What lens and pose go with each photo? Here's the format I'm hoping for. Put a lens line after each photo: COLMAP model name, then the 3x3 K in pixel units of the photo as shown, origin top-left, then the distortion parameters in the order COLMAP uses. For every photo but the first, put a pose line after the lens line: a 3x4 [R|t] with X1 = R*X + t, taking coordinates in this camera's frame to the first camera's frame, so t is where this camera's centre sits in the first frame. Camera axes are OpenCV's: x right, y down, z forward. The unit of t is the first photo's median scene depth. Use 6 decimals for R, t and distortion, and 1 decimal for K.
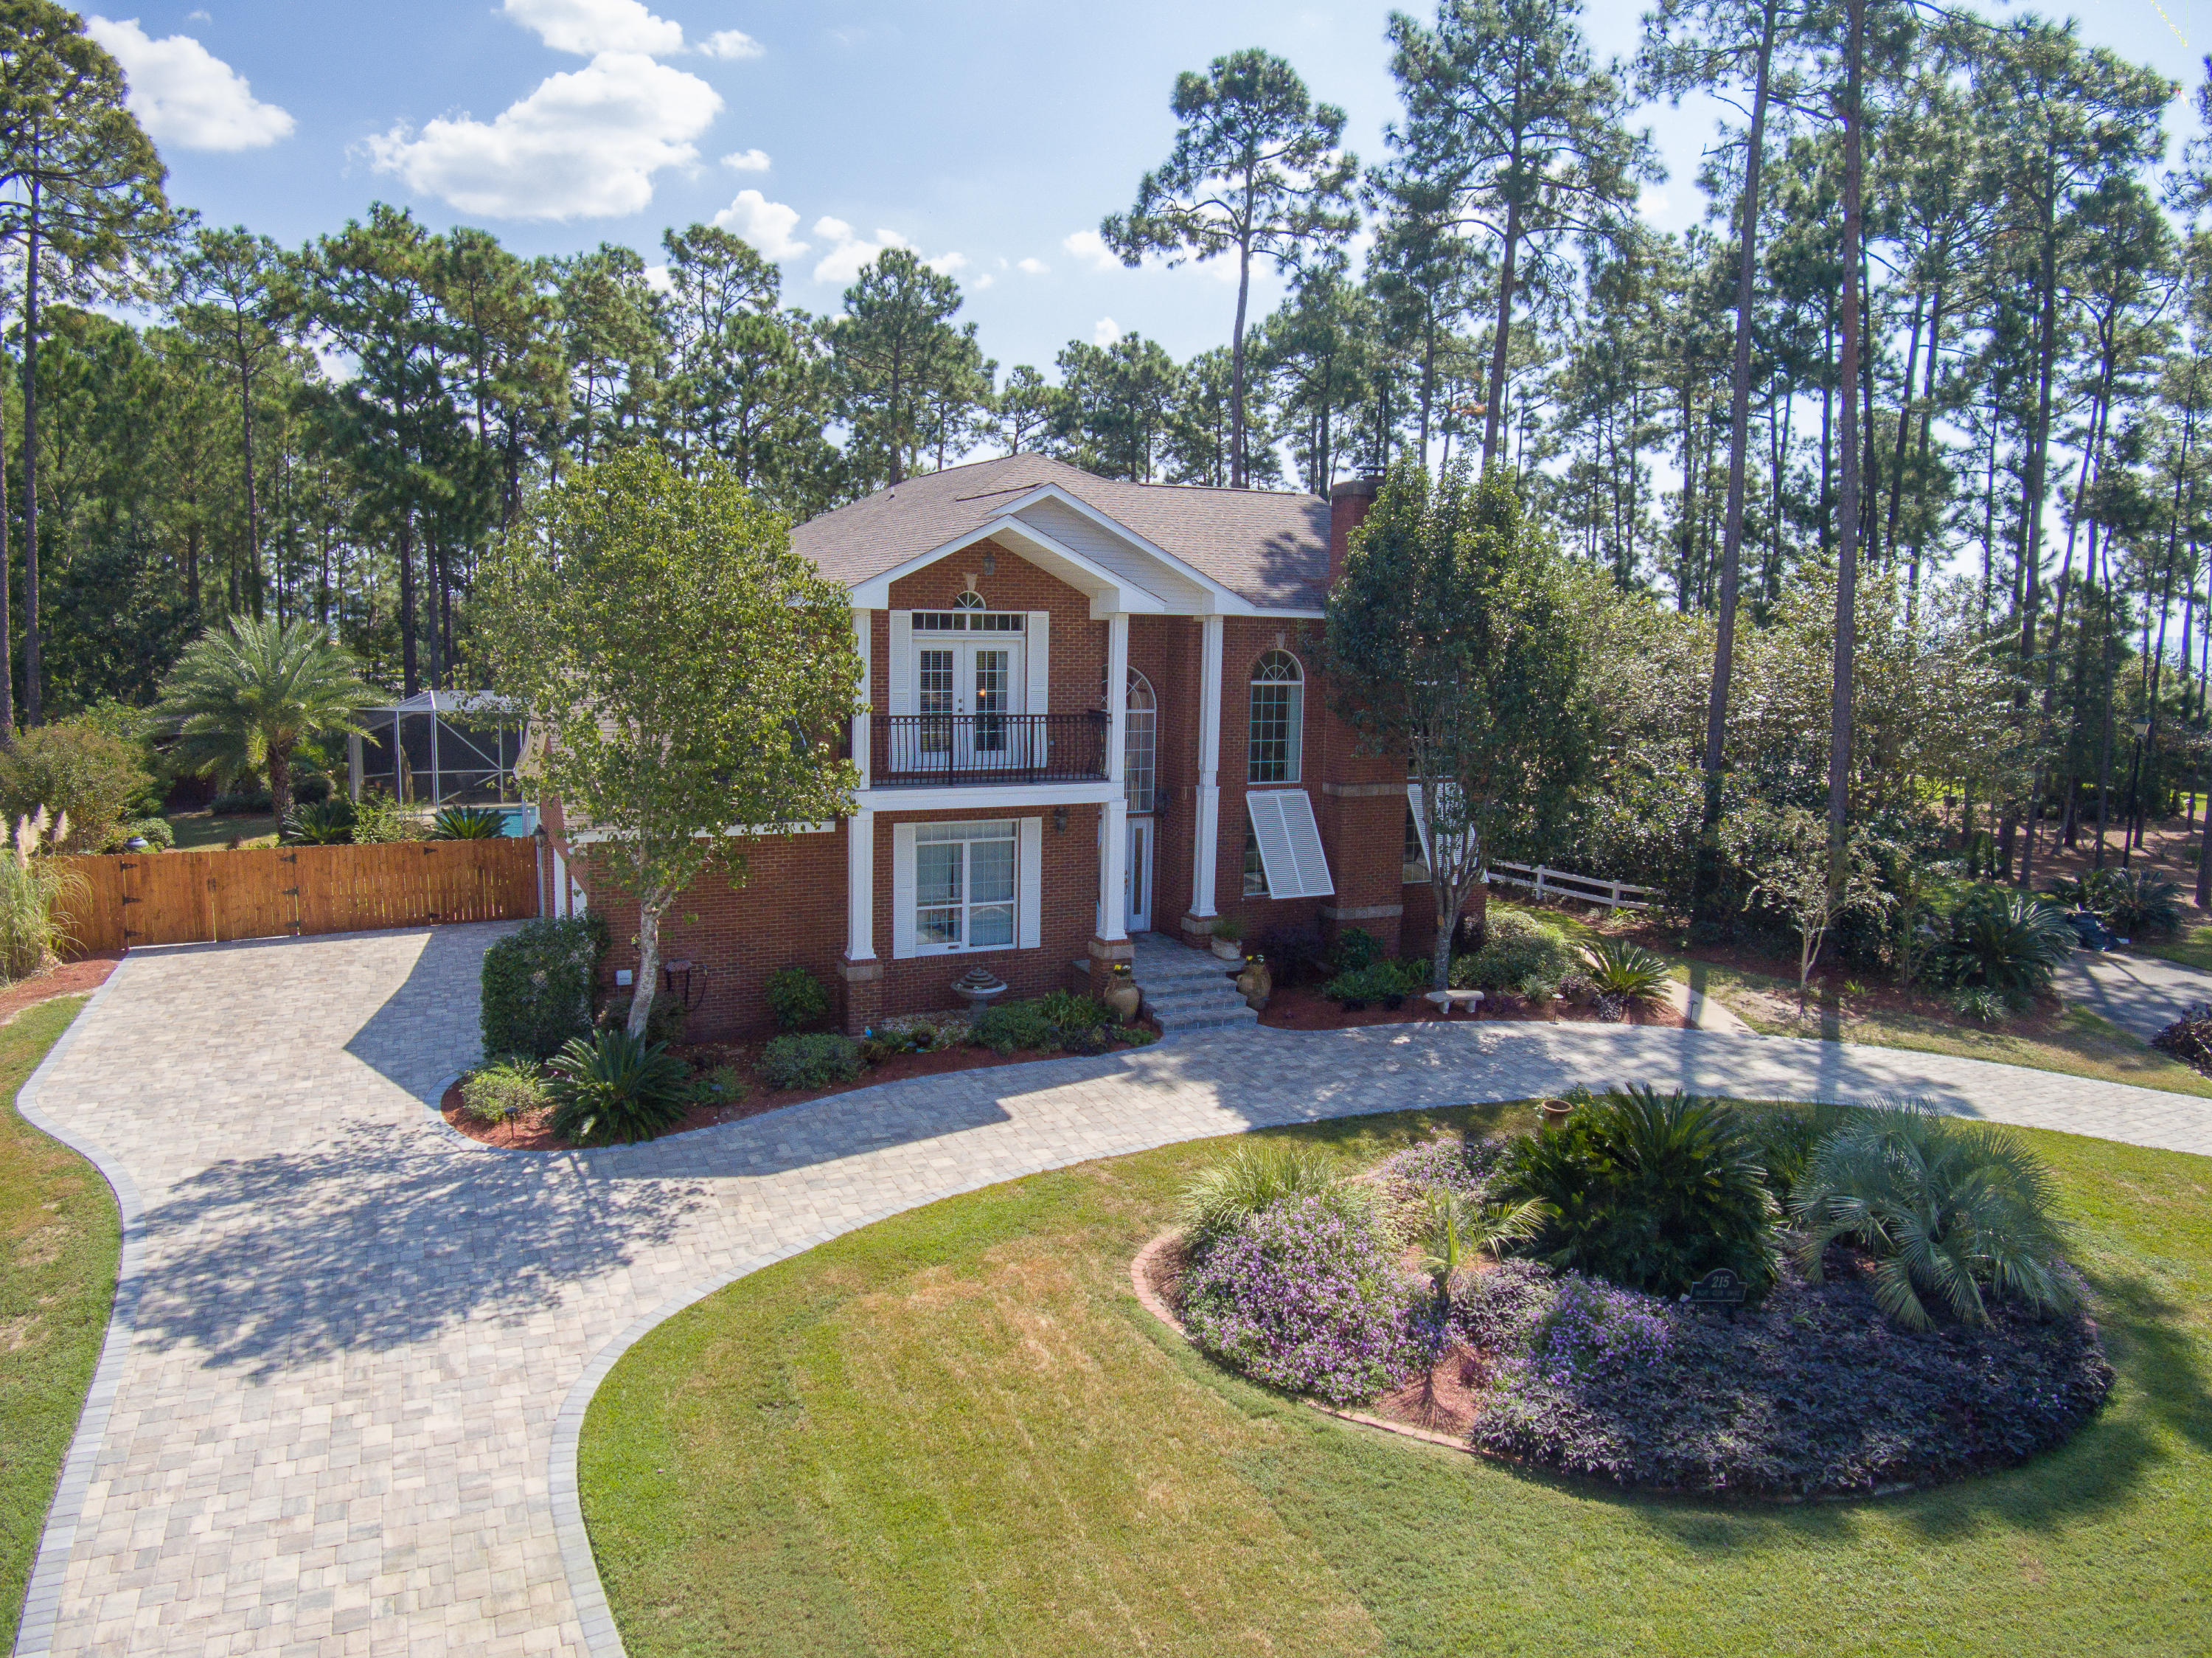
lens RADIAL K [[1433.4, 0, 1106.0], [0, 1433.4, 829.0], [0, 0, 1]] dist [-0.057813, 0.003696]
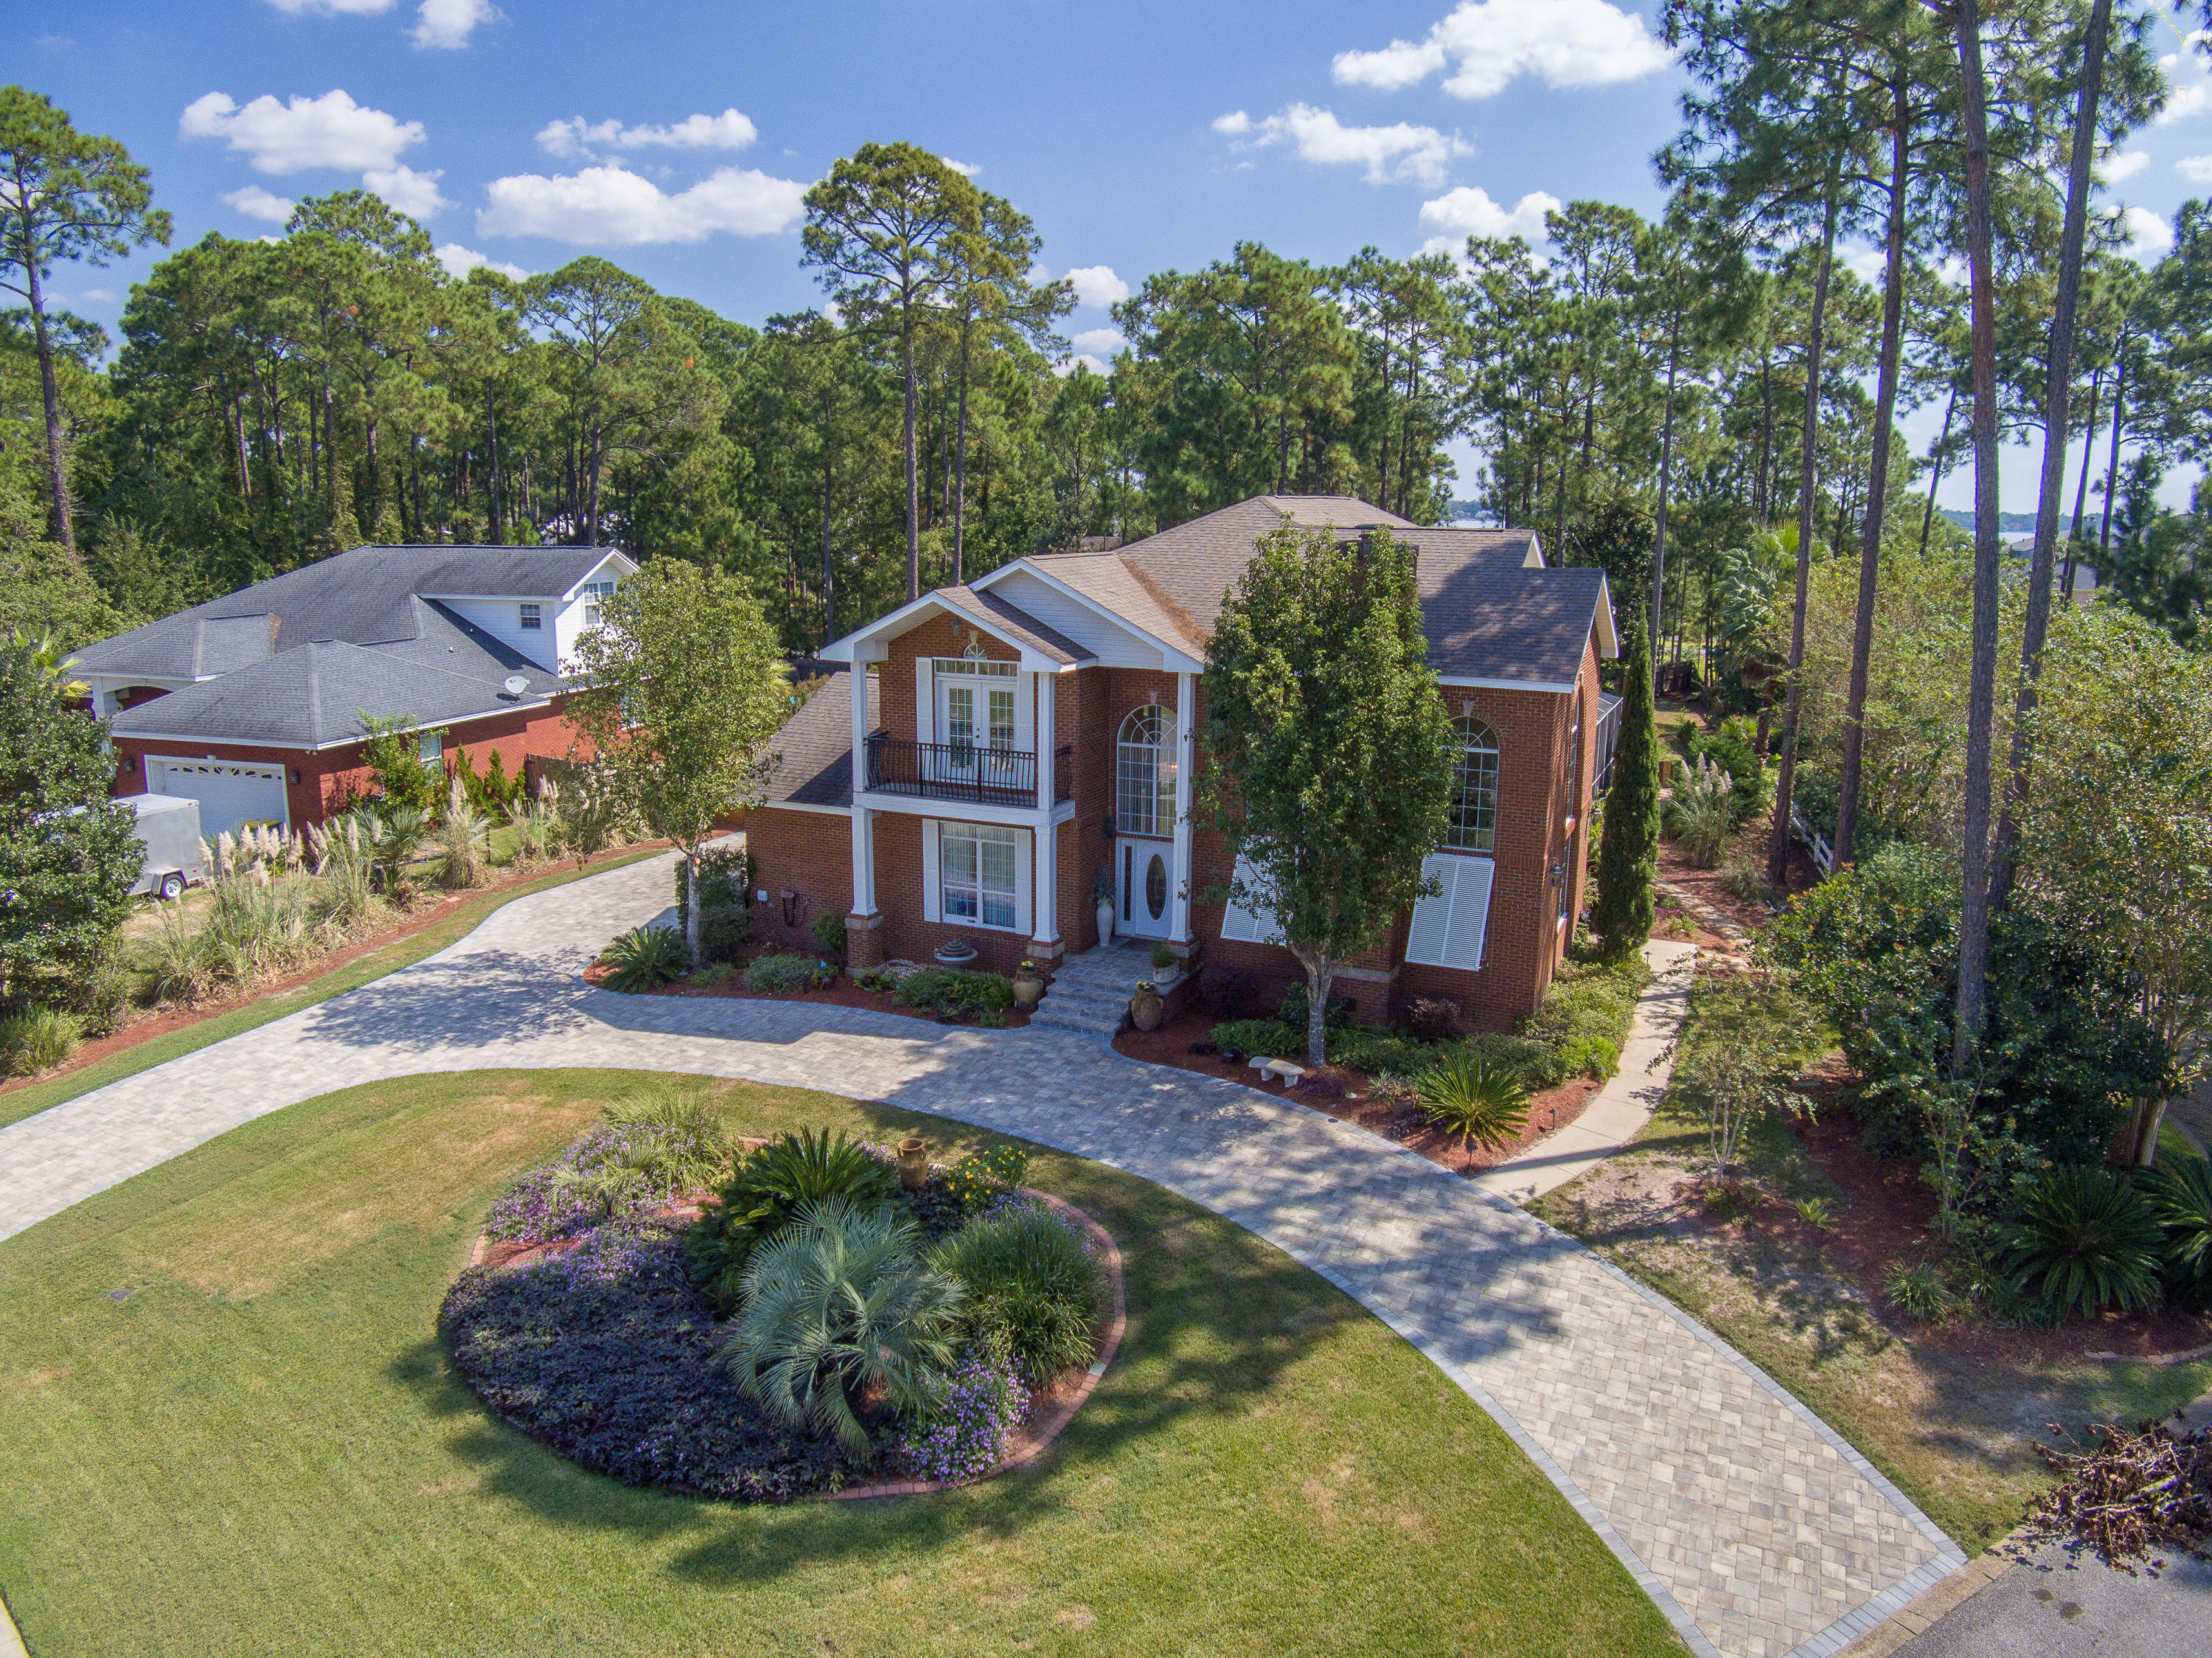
lens RADIAL K [[1429.7, 0, 1097.9], [0, 1429.7, 691.8], [0, 0, 1]] dist [-0.009202, -0.086282]
pose [[0.665442, 0.077326, -0.742434, 0.972699], [-0.105270, 0.994401, 0.009215, -0.154455], [0.738989, 0.072023, 0.669856, 0.237123]]
